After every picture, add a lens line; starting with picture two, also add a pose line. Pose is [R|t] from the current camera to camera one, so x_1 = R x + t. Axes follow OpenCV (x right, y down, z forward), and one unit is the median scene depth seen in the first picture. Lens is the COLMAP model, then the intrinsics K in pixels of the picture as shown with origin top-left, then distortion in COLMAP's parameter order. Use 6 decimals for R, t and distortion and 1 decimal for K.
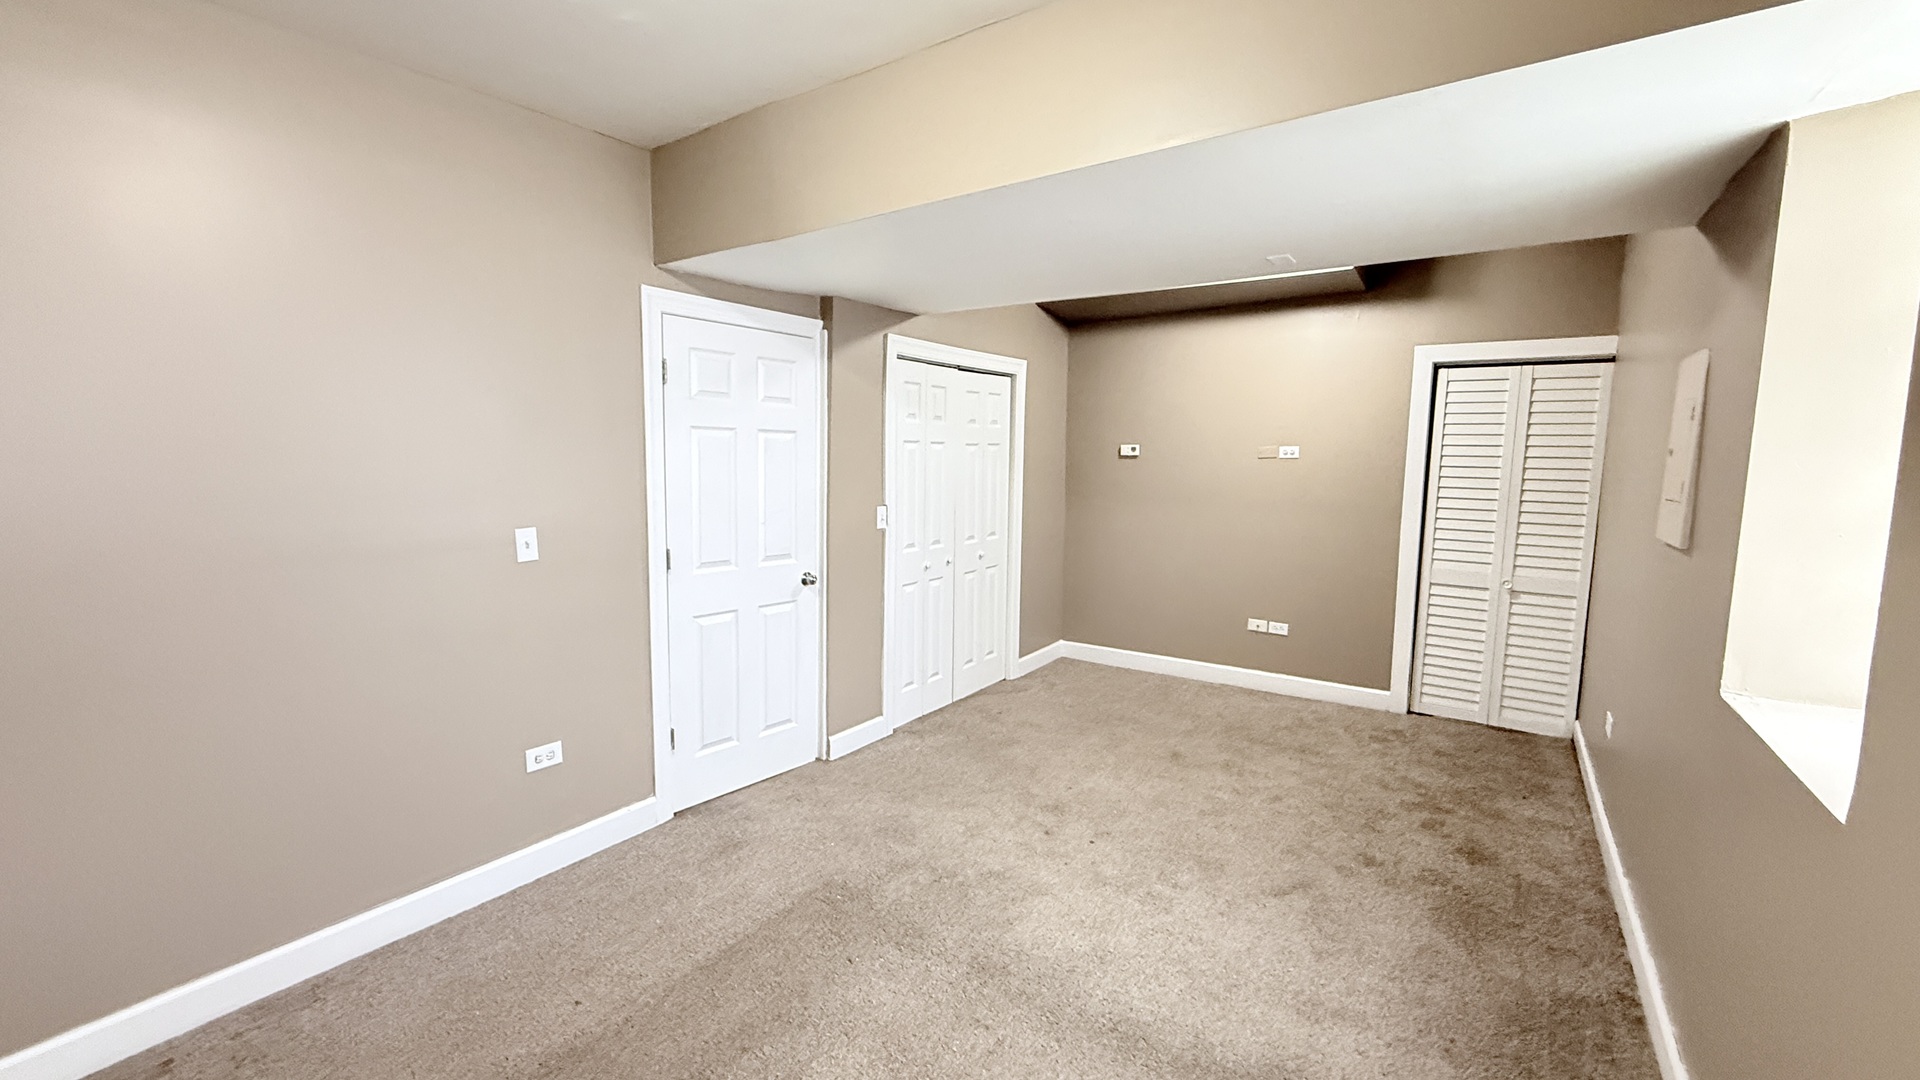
lens RADIAL K [[767.2, 0, 954.4], [0, 767.2, 532.2], [0, 0, 1]] dist [0.003997, 0.000243]
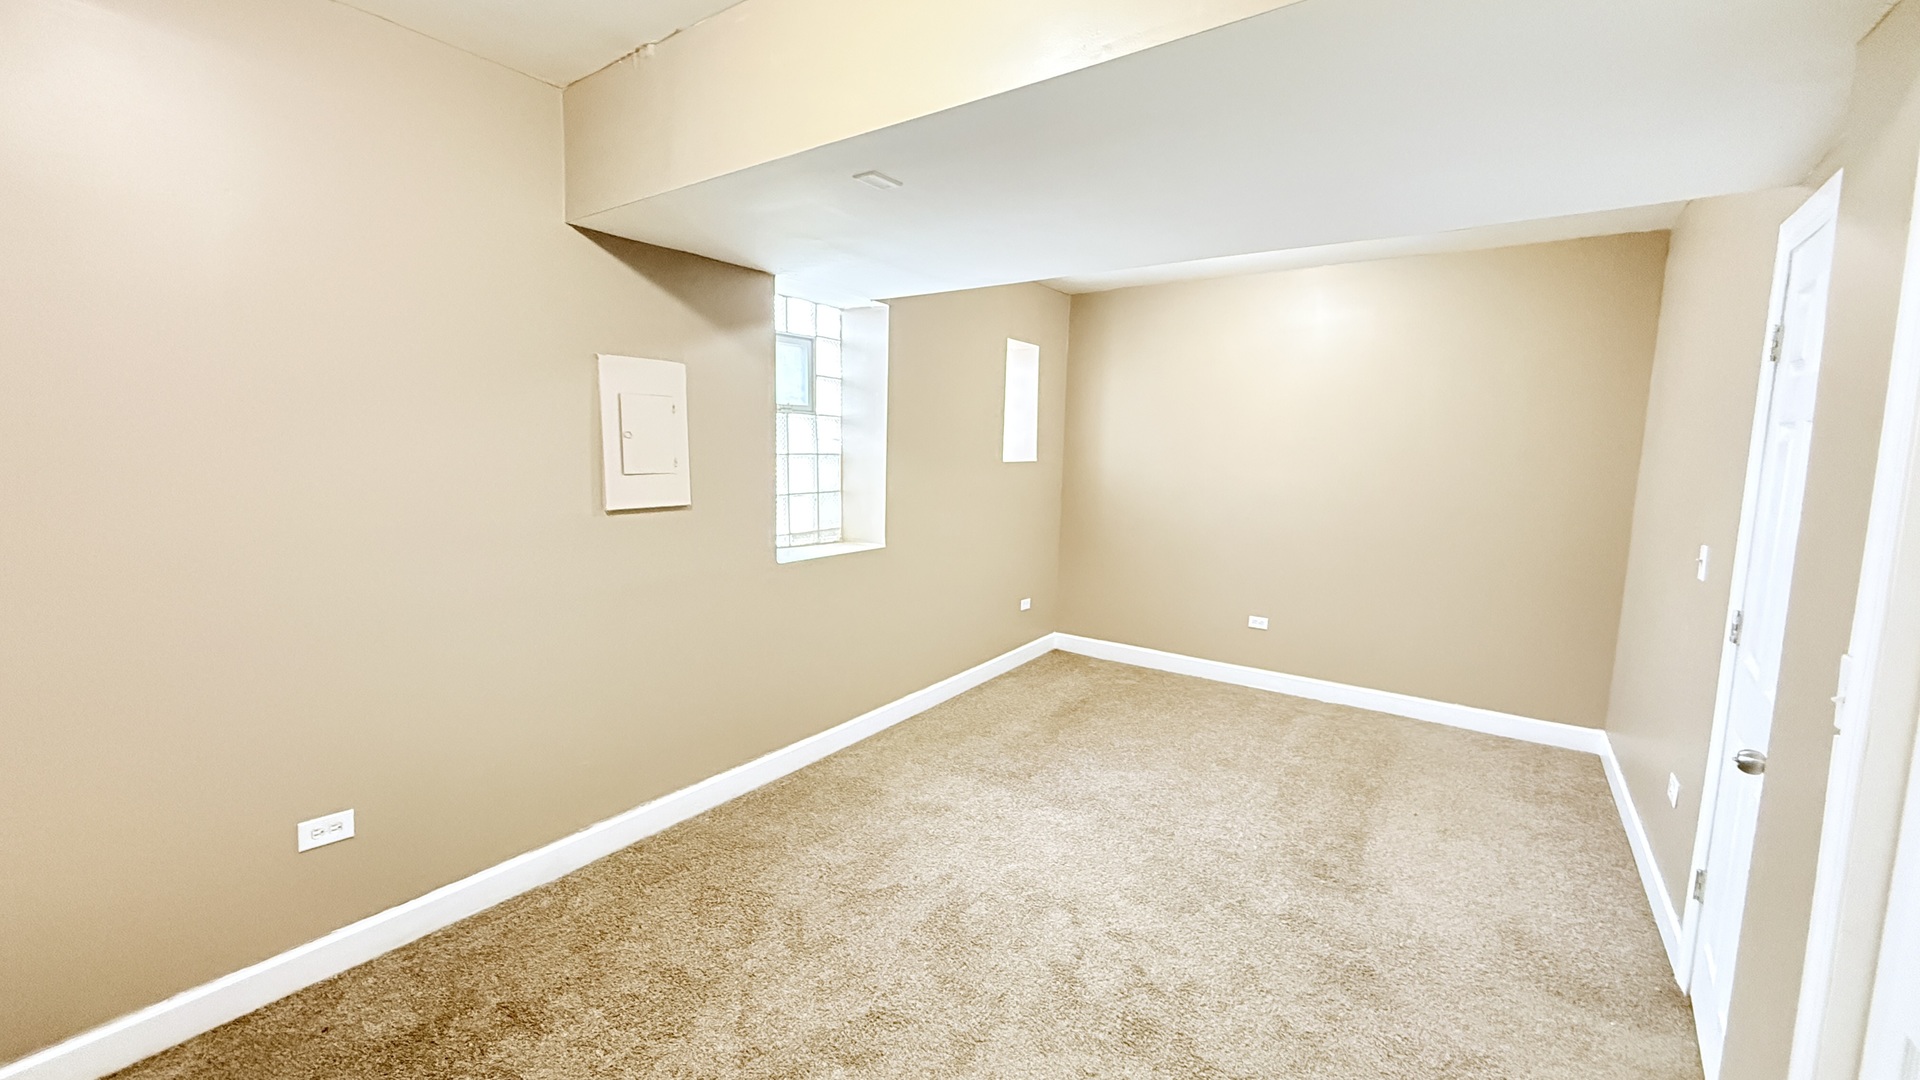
lens RADIAL K [[767.2, 0, 954.4], [0, 767.2, 532.2], [0, 0, 1]] dist [0.003997, 0.000243]
pose [[-0.999582, -0.027813, -0.007865, 0.248063], [-0.028858, 0.975617, 0.217574, -0.133557], [0.001622, 0.217710, -0.976012, 1.283478]]
